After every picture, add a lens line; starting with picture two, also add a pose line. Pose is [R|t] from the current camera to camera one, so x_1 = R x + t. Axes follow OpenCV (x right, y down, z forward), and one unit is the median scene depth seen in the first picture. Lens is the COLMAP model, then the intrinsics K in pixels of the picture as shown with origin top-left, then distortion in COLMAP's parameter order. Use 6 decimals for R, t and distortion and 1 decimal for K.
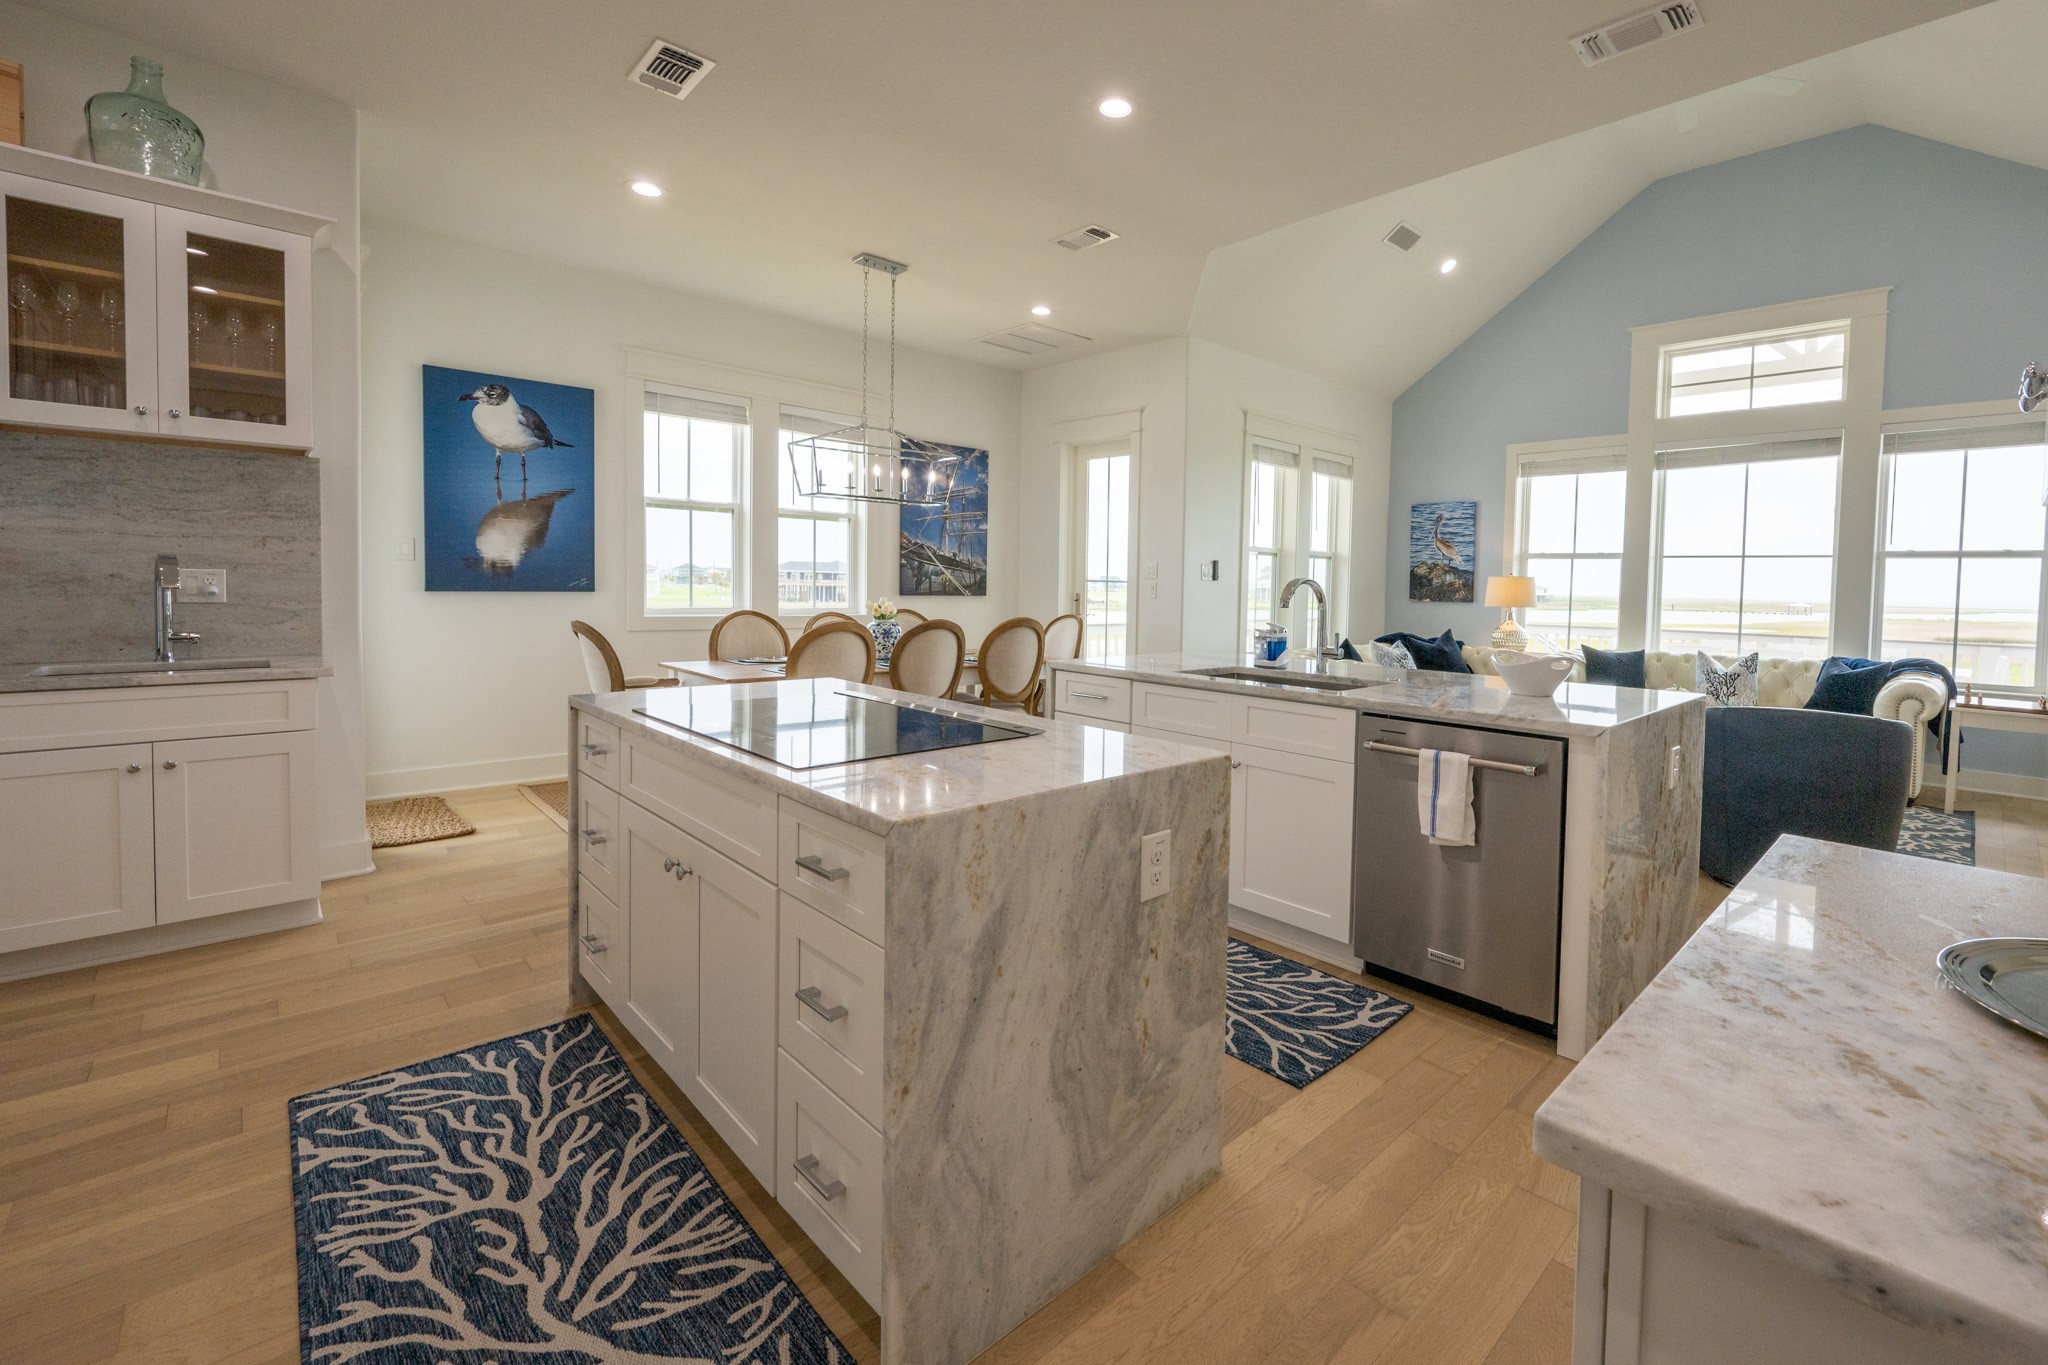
lens RADIAL K [[884.3, 0, 1133.0], [0, 884.3, 609.5], [0, 0, 1]] dist [-0.004860, 0.001351]
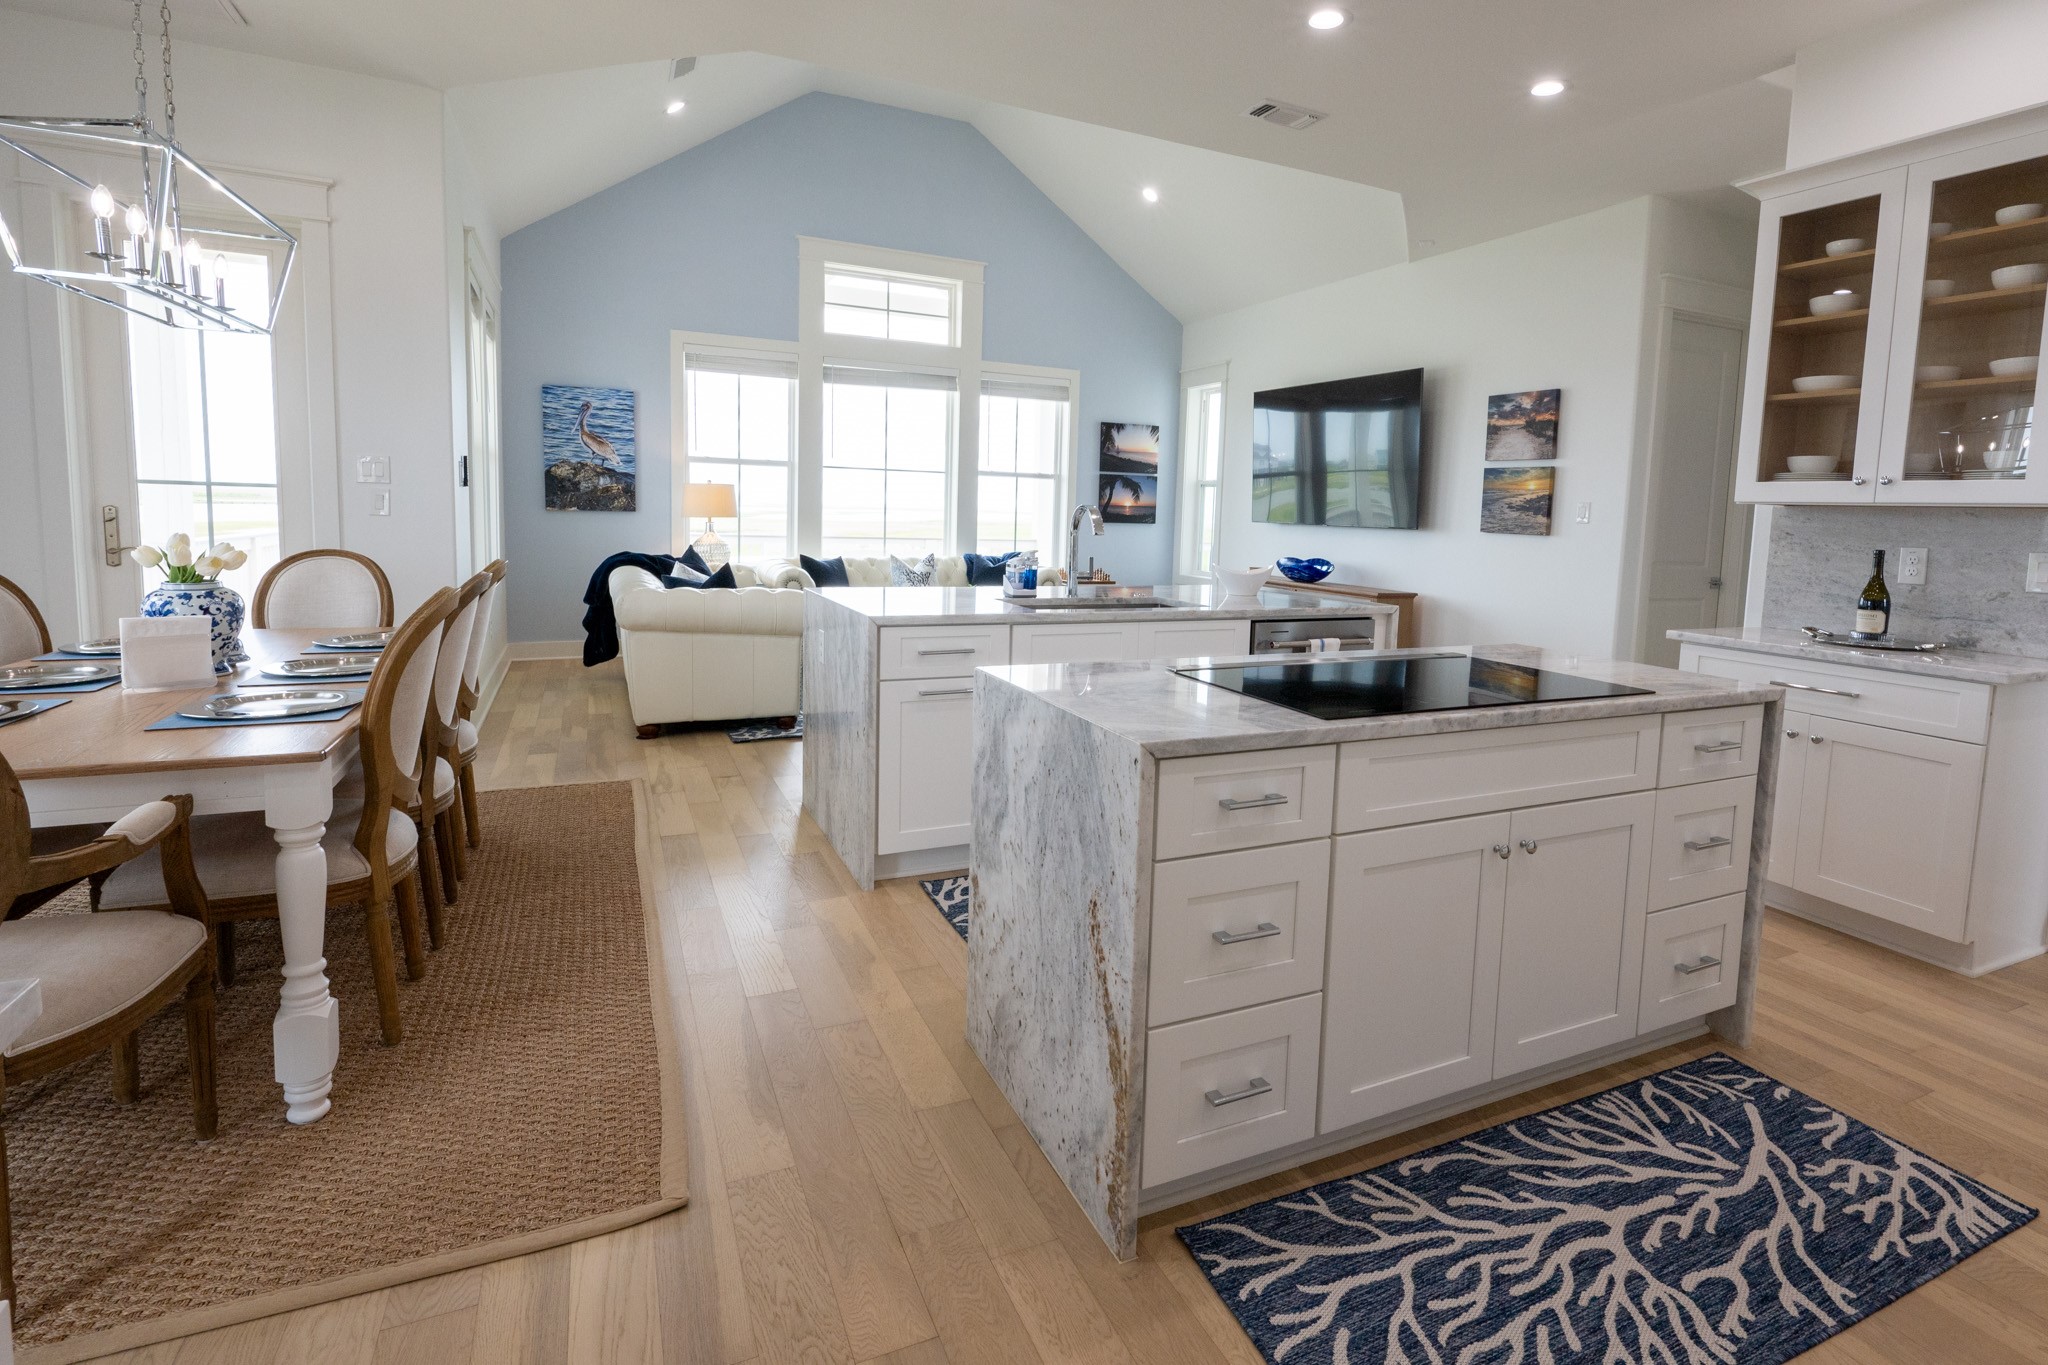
lens RADIAL K [[1012.6, 0, 1102.0], [0, 1012.6, 606.4], [0, 0, 1]] dist [-0.002904, -0.002329]
pose [[0.328060, -0.101575, 0.939180, -0.513095], [0.005204, 0.994381, 0.105728, -0.023255], [-0.944643, -0.029797, 0.326745, 0.336547]]
